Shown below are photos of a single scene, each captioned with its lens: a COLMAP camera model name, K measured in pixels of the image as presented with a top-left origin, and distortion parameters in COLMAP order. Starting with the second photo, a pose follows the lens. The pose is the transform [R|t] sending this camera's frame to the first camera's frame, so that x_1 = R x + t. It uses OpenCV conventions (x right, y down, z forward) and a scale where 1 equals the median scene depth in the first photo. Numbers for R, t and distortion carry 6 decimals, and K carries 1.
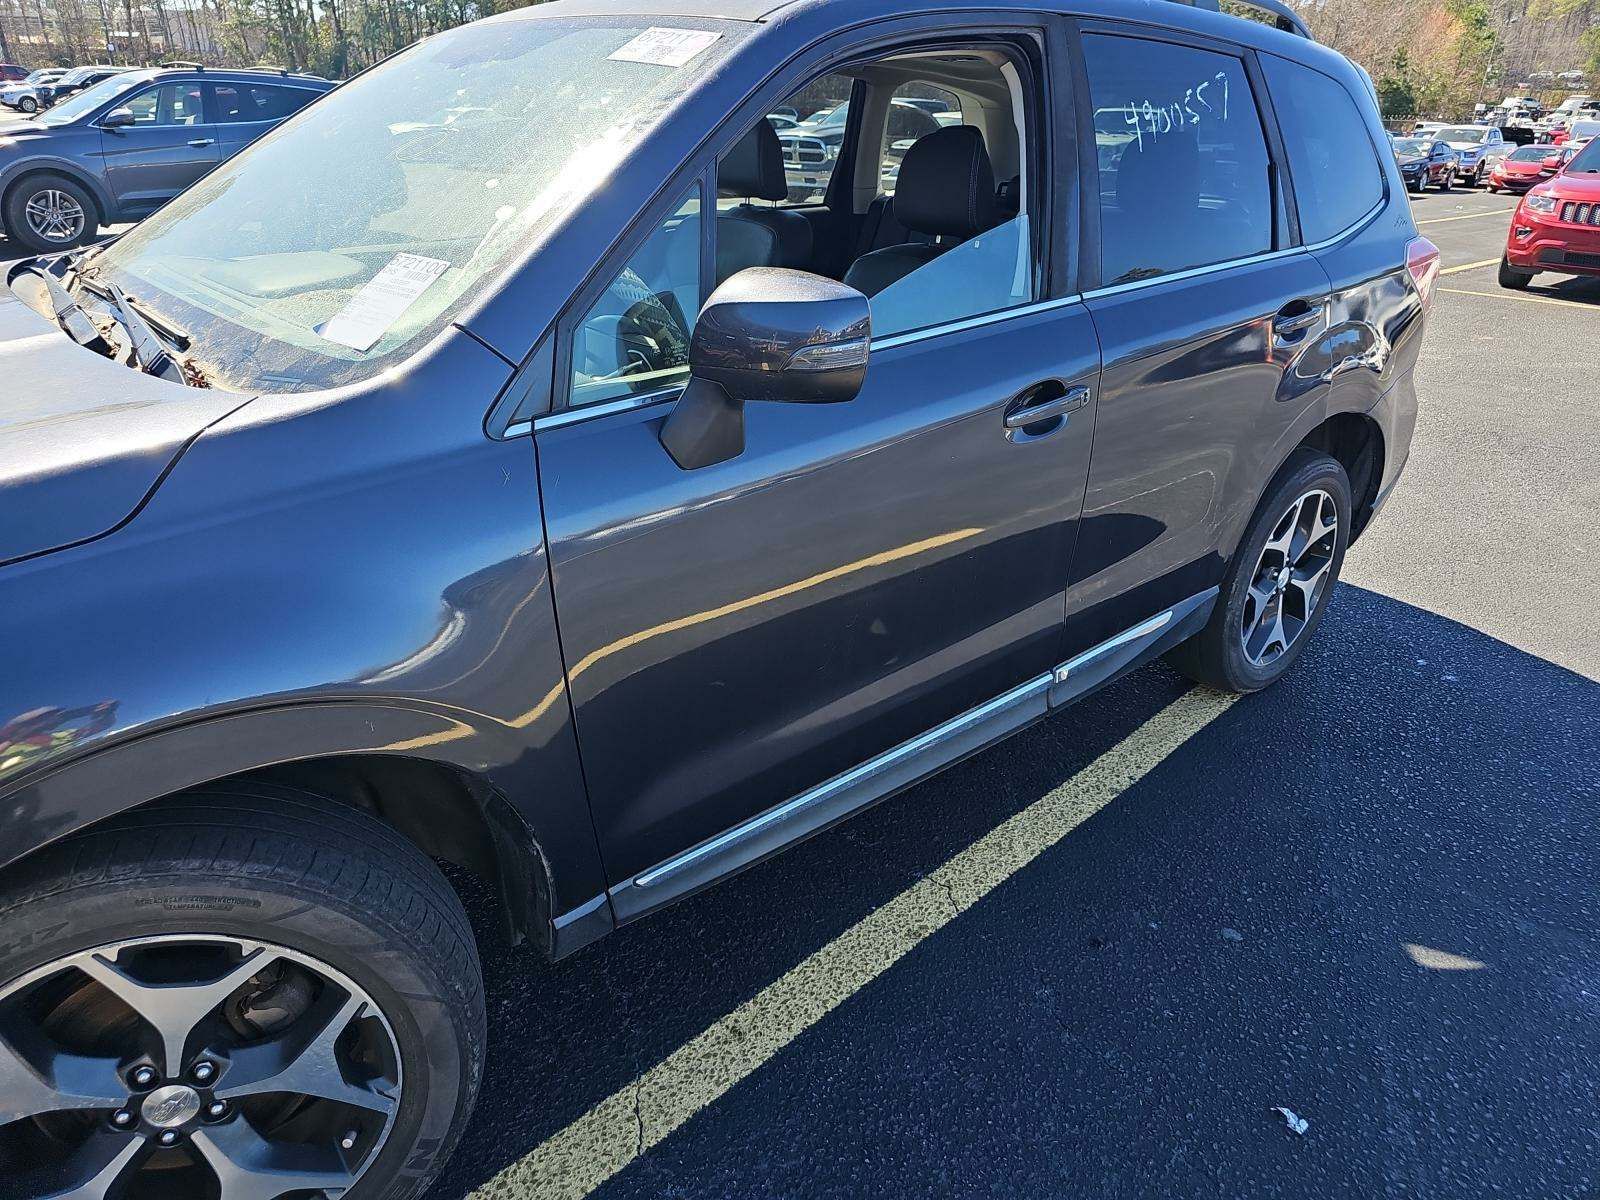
lens RADIAL K [[1105.0, 0, 793.9], [0, 1105.0, 595.2], [0, 0, 1]] dist [0.048267, -0.046948]
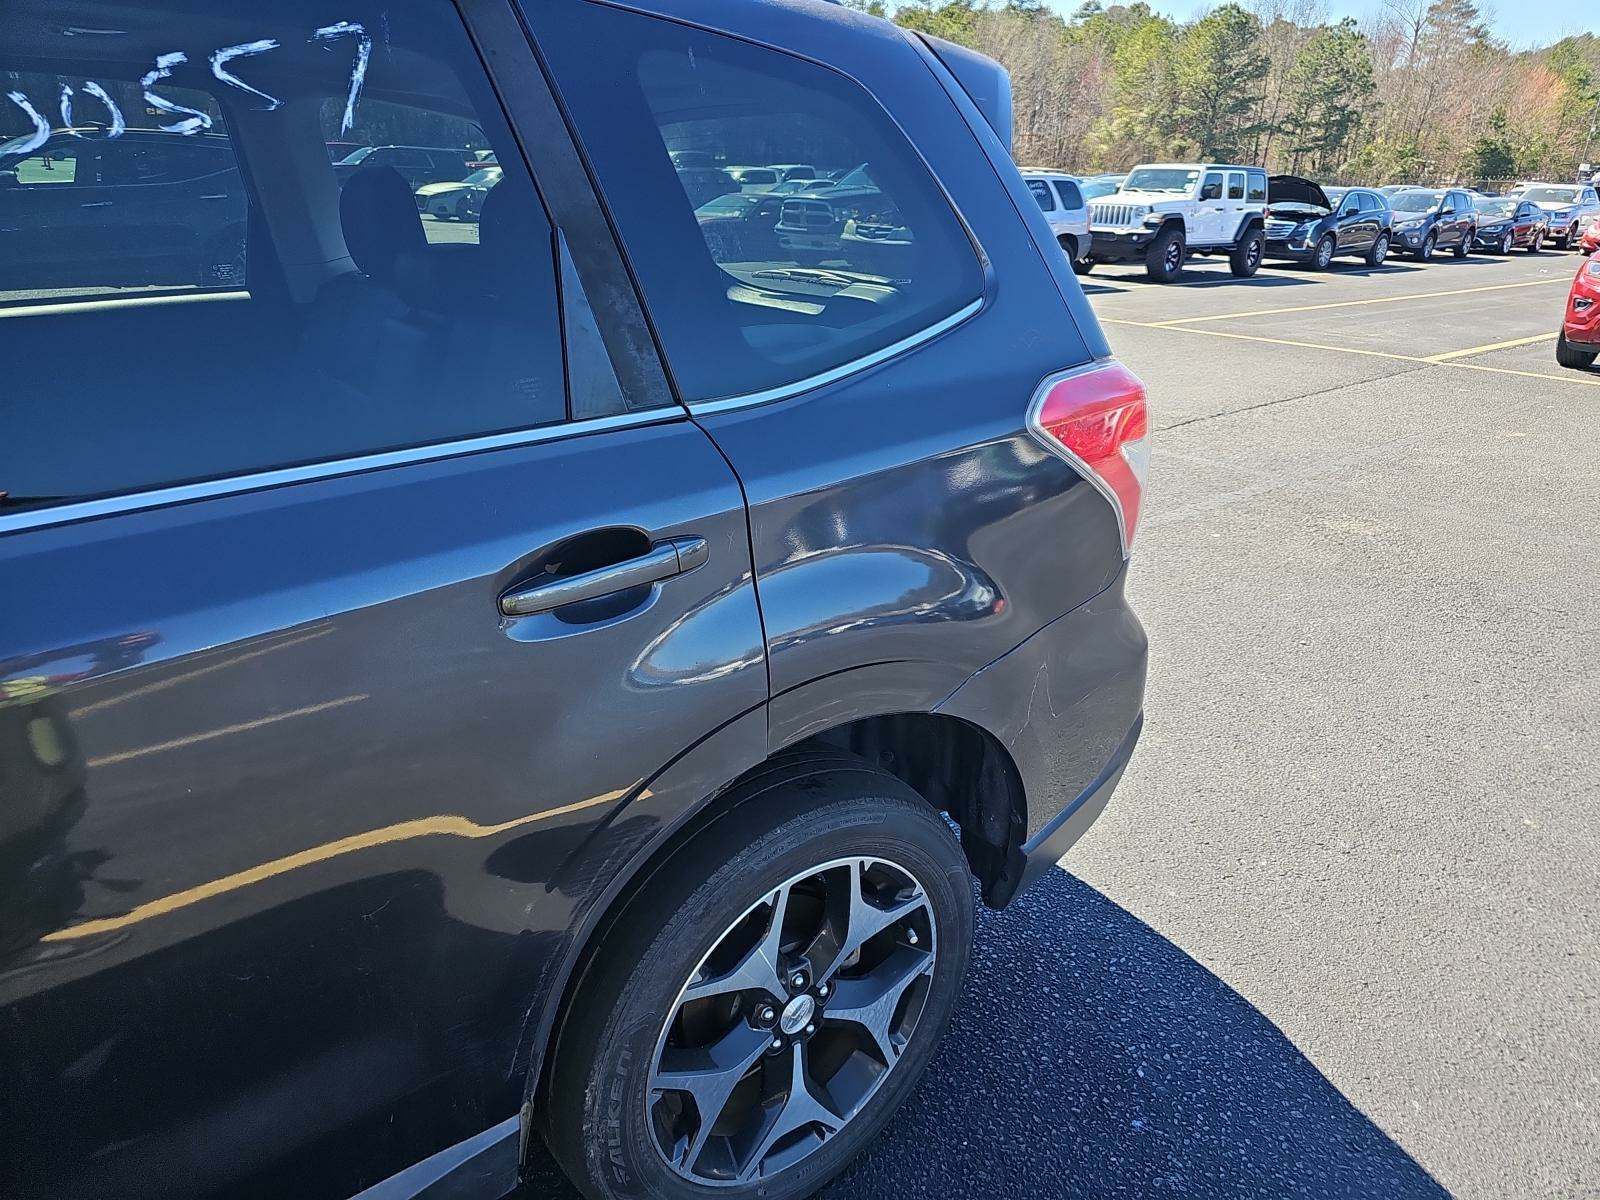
lens RADIAL K [[1105.0, 0, 803.0], [0, 1105.0, 591.4], [0, 0, 1]] dist [0.048267, -0.046948]
pose [[0.997538, 0.019830, -0.067262, 0.539689], [-0.023322, 0.998399, -0.051528, -0.211140], [0.066133, 0.052969, 0.996404, 0.542351]]
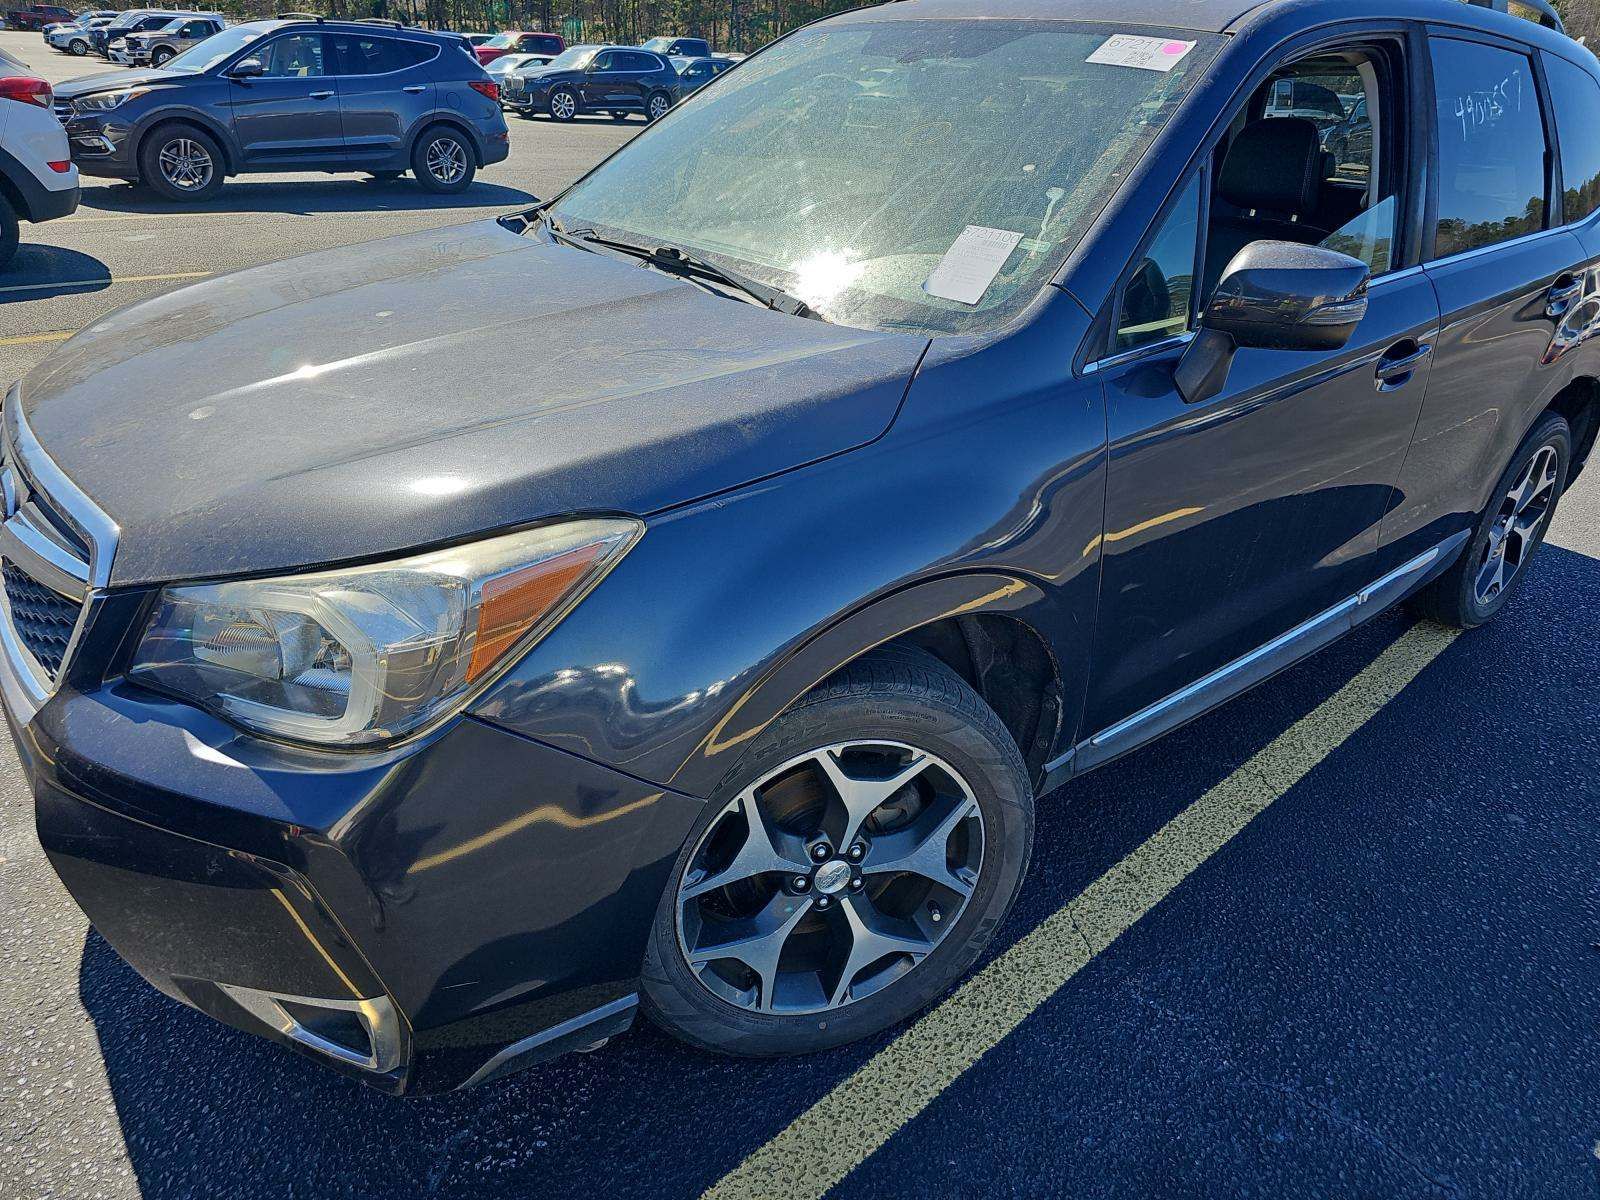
lens RADIAL K [[1105.0, 0, 799.6], [0, 1105.0, 600.3], [0, 0, 1]] dist [0.048267, -0.046948]
pose [[0.999583, 0.024951, -0.014504, -0.285399], [-0.024392, 0.998999, 0.037506, 0.039652], [0.015425, -0.037137, 0.999191, -0.147012]]
